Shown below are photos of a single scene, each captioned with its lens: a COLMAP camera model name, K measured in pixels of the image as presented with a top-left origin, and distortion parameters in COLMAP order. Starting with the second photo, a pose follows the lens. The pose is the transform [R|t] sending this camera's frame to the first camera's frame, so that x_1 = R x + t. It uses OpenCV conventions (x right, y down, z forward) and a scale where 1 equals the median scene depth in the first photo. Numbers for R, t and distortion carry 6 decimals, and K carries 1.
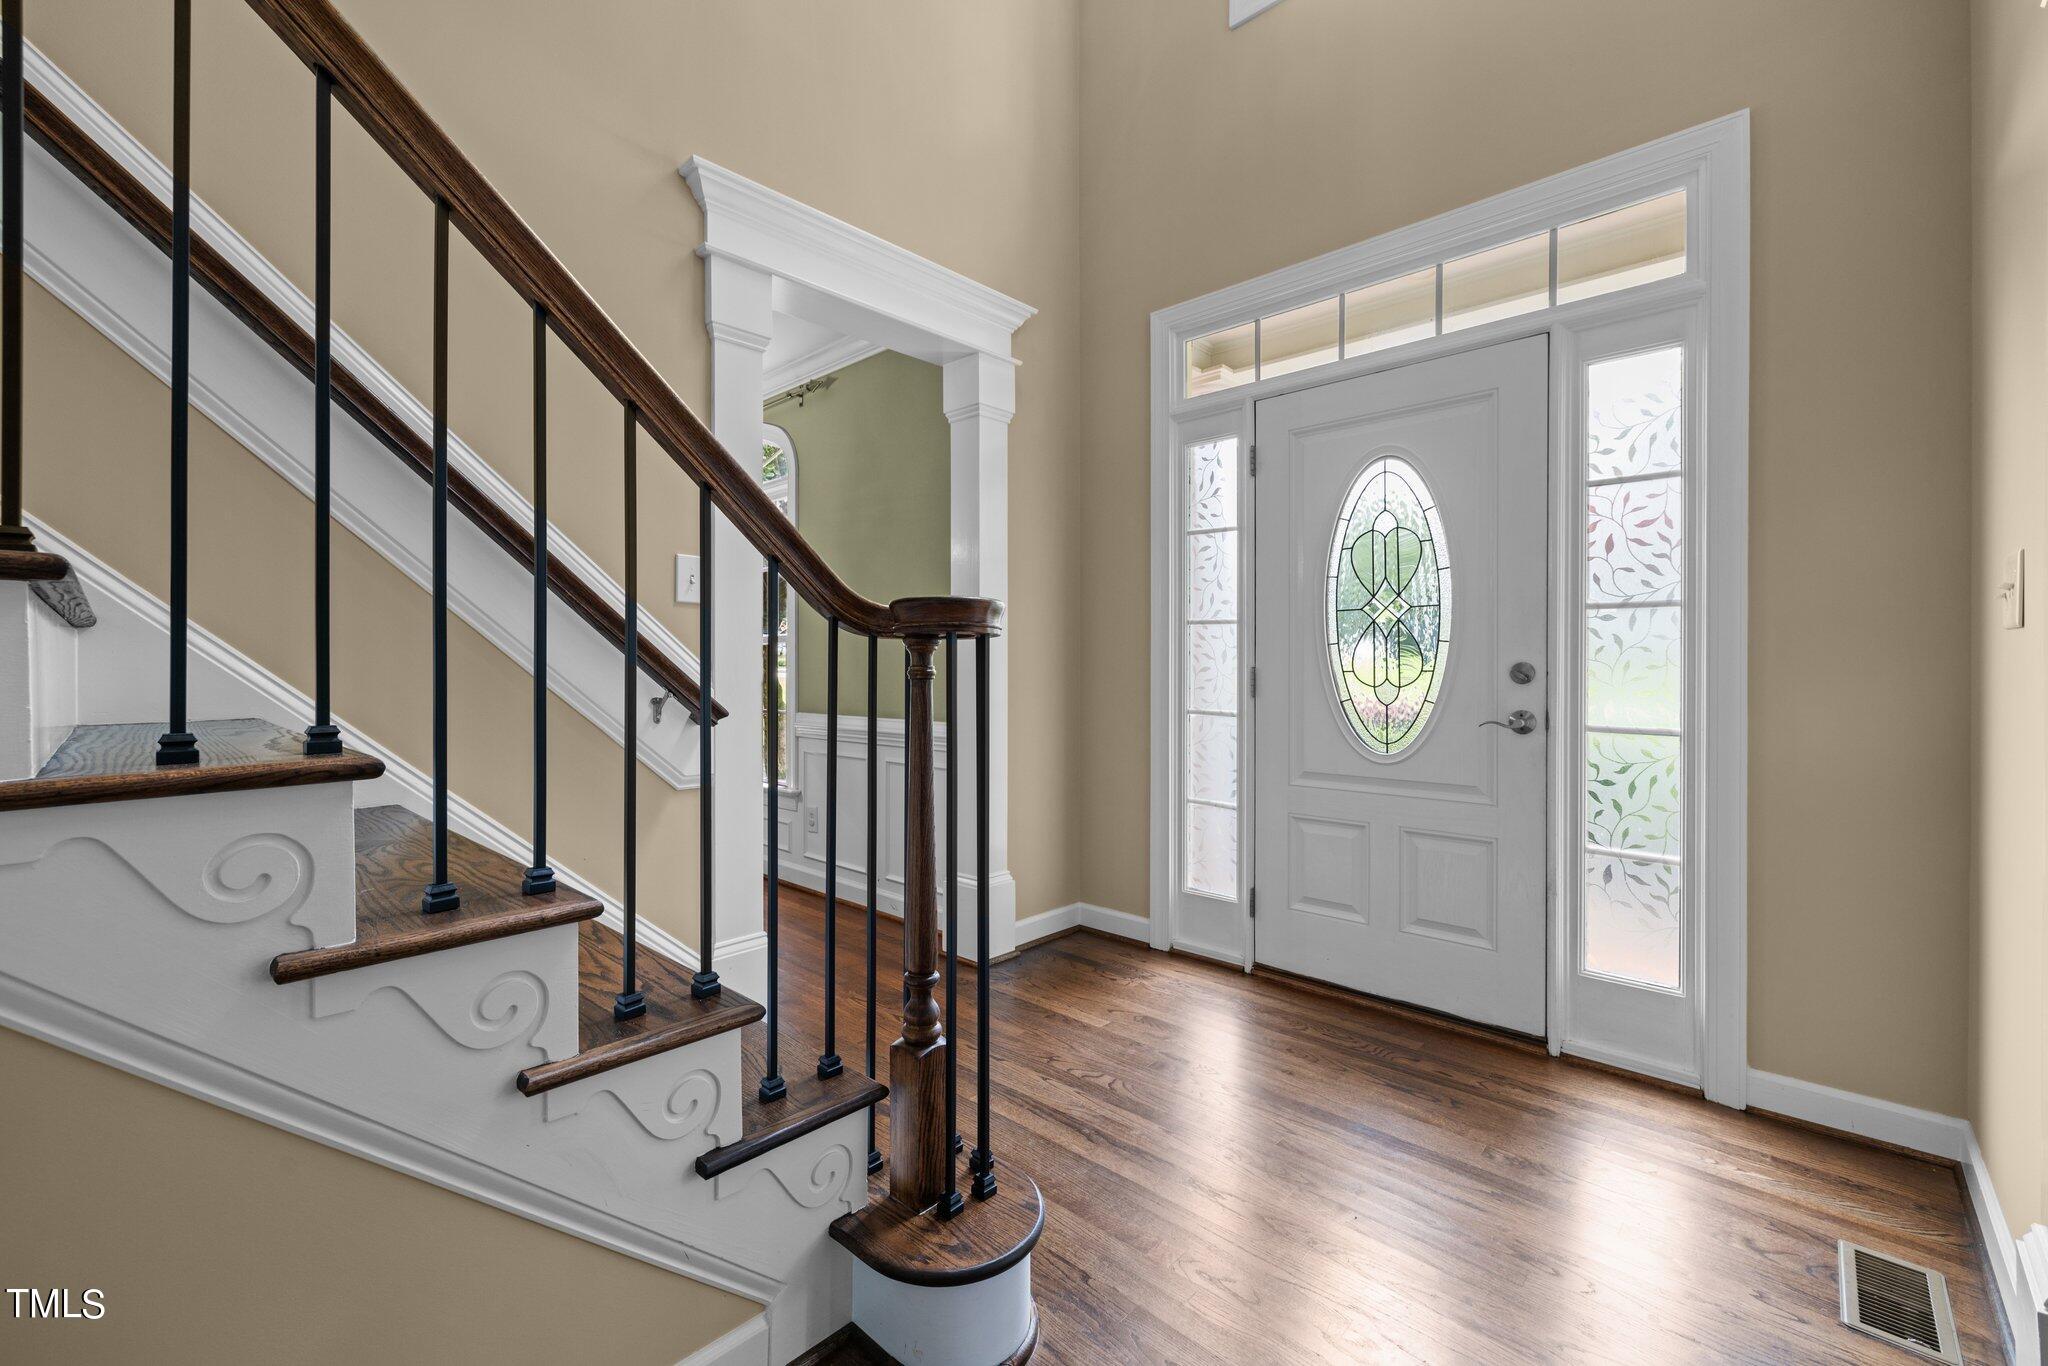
lens RADIAL K [[858.9, 0, 1021.5], [0, 858.9, 670.2], [0, 0, 1]] dist [0.001466, 0.000084]
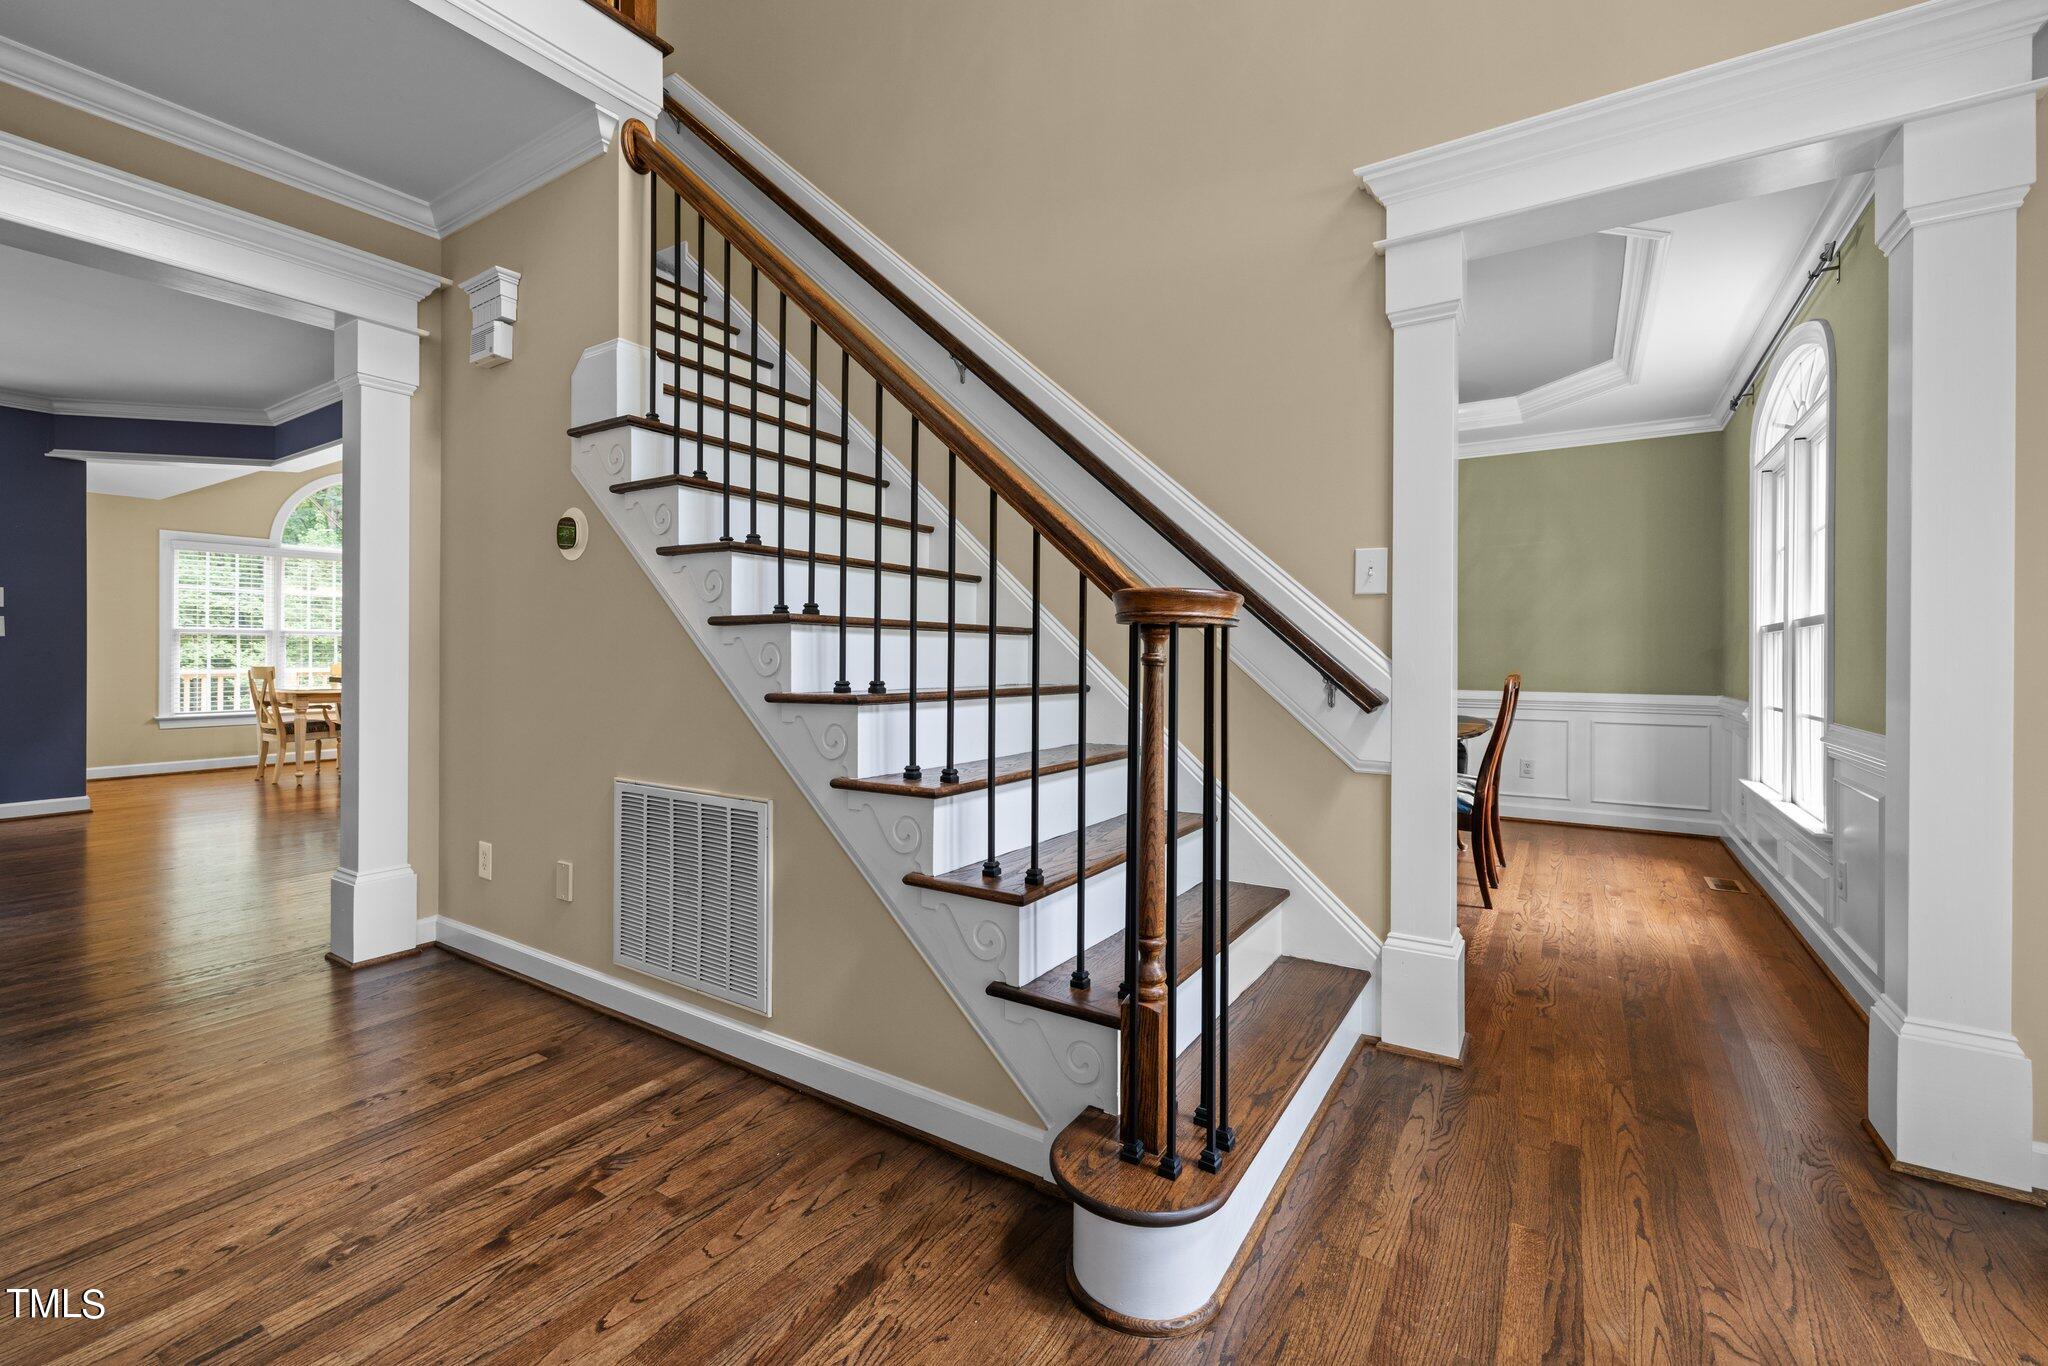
lens RADIAL K [[858.9, 0, 1021.0], [0, 858.9, 665.6], [0, 0, 1]] dist [0.001466, 0.000084]
pose [[0.173688, 0.014409, -0.984695, 0.567762], [-0.010202, 0.999866, 0.012832, -0.001387], [0.984748, 0.007817, 0.173812, 0.402096]]
